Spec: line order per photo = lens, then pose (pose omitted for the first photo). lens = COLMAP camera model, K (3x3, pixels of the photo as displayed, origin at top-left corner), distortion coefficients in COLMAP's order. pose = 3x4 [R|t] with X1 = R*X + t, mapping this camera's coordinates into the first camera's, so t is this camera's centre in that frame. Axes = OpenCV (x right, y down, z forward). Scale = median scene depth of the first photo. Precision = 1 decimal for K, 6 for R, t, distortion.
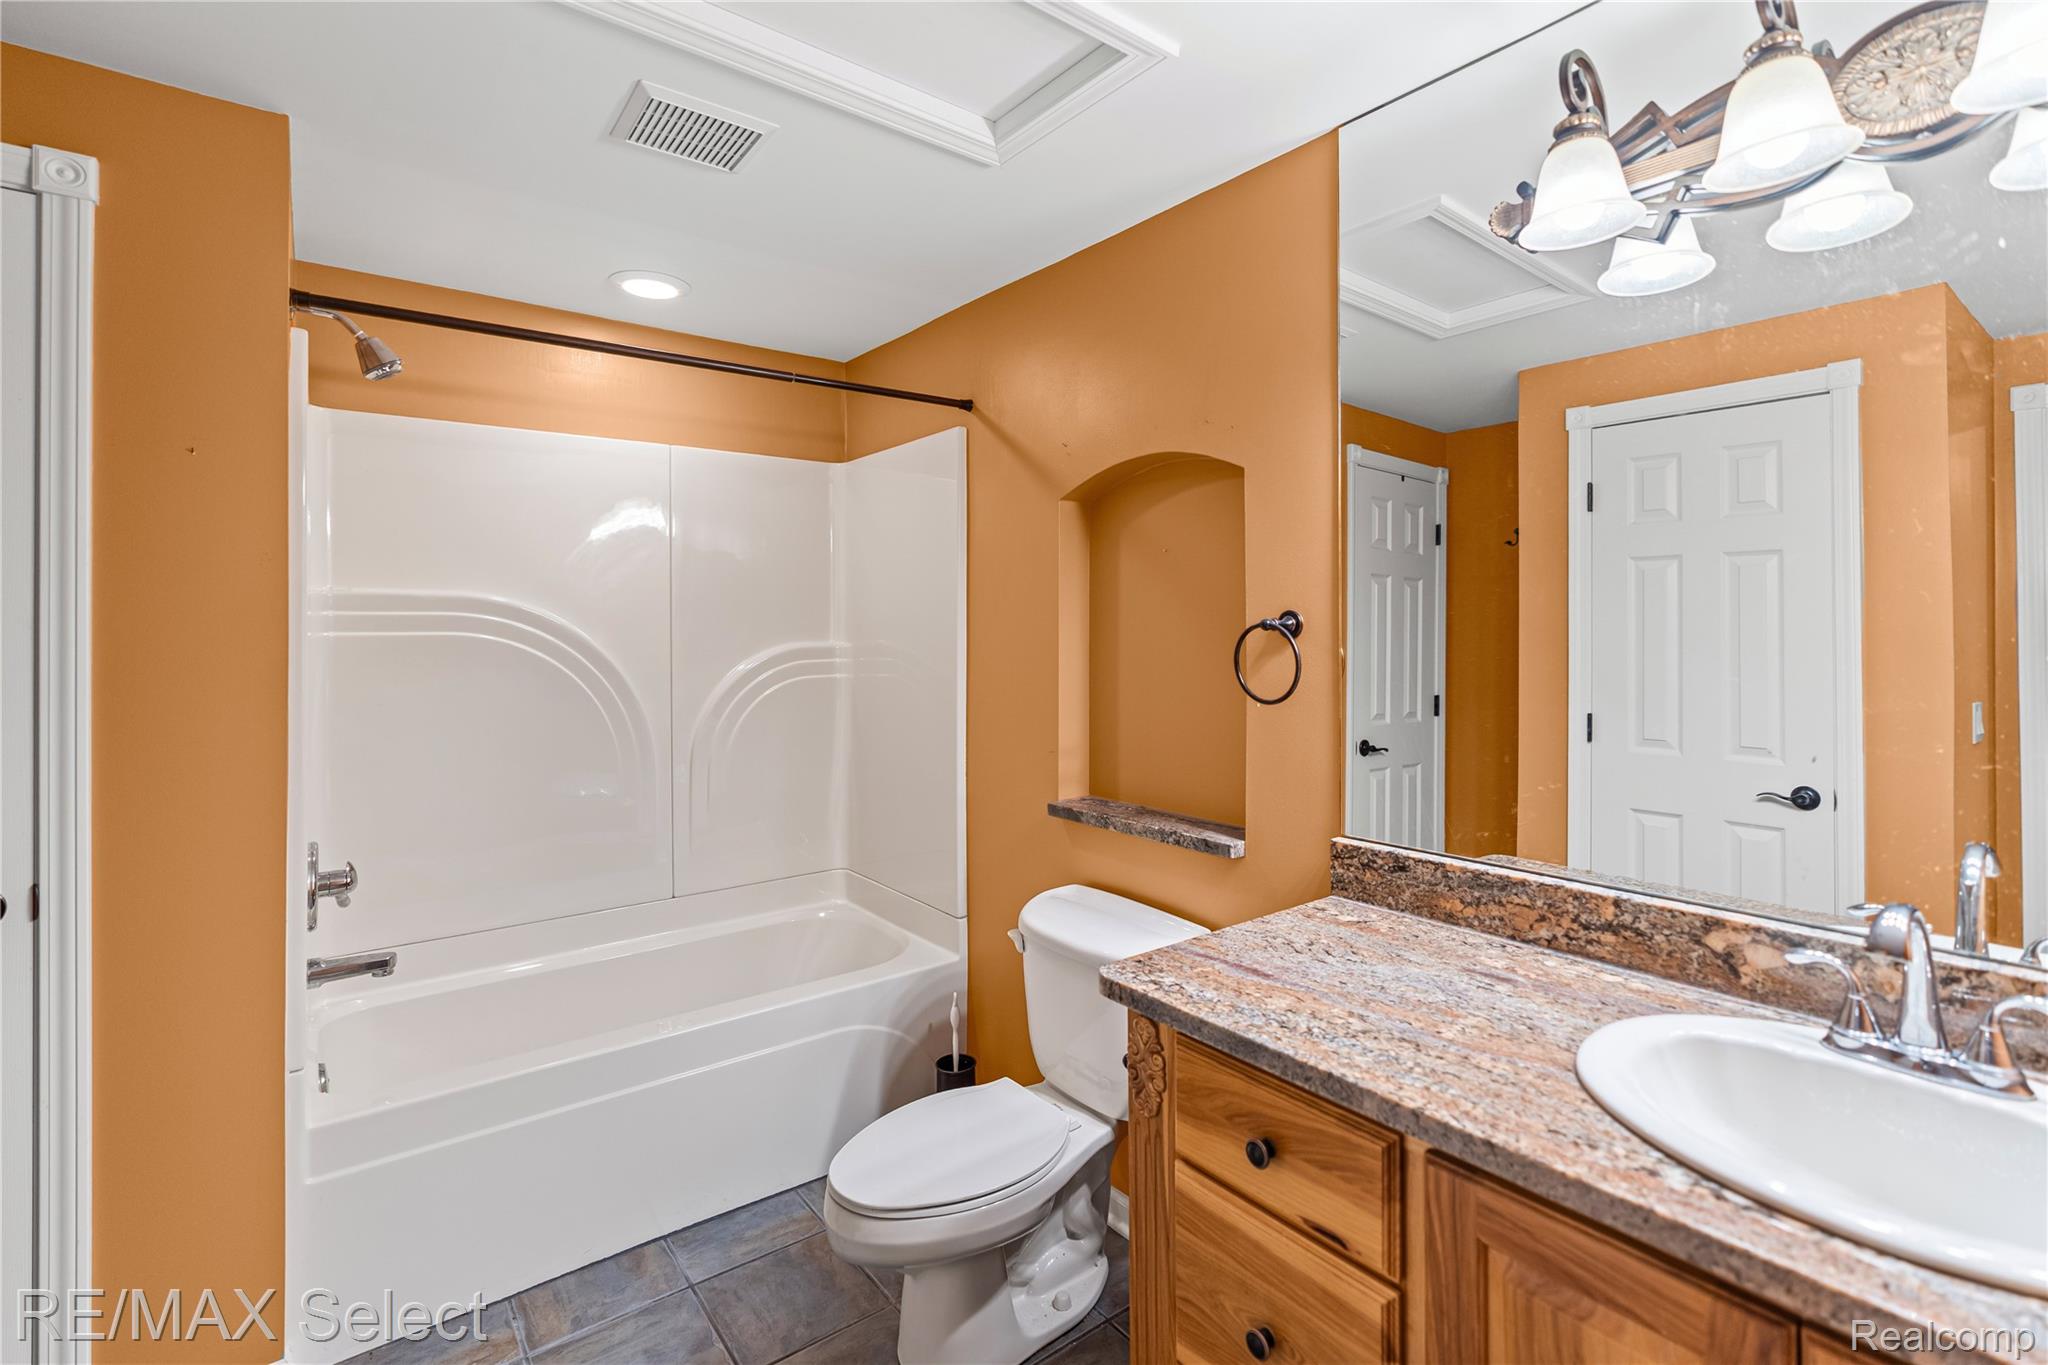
lens RADIAL K [[923.8, 0, 1039.6], [0, 923.8, 627.4], [0, 0, 1]] dist [-0.012955, 0.005106]
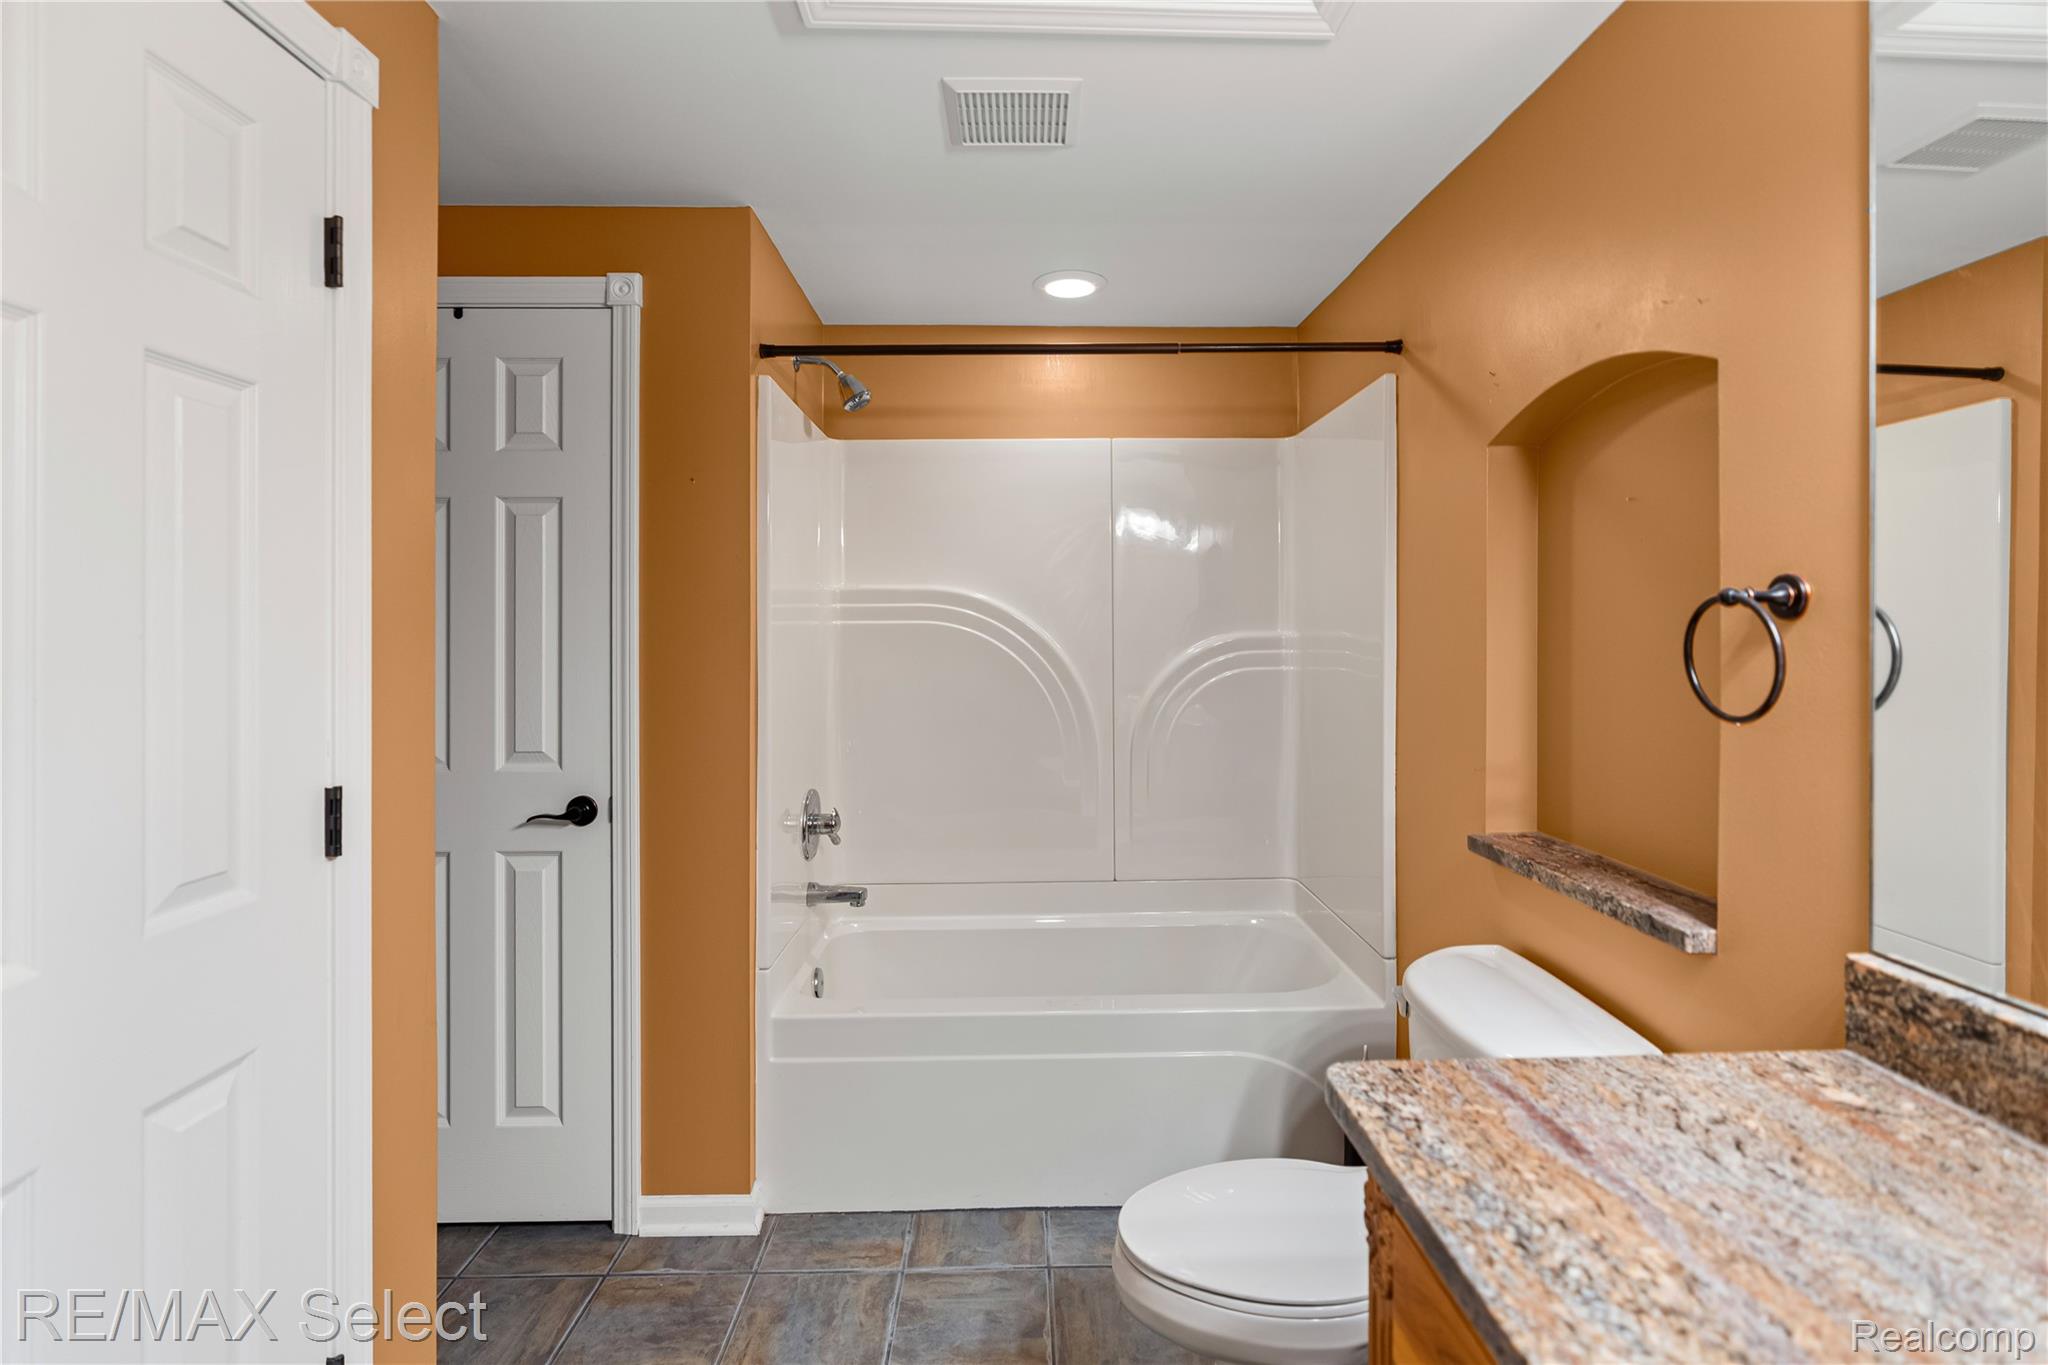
lens RADIAL K [[923.8, 0, 1048.5], [0, 923.8, 626.5], [0, 0, 1]] dist [-0.012955, 0.005106]
pose [[0.809336, -0.000943, -0.587346, 0.255836], [0.003442, 0.999989, 0.003137, 0.014283], [0.587336, -0.004560, 0.809330, 0.225573]]
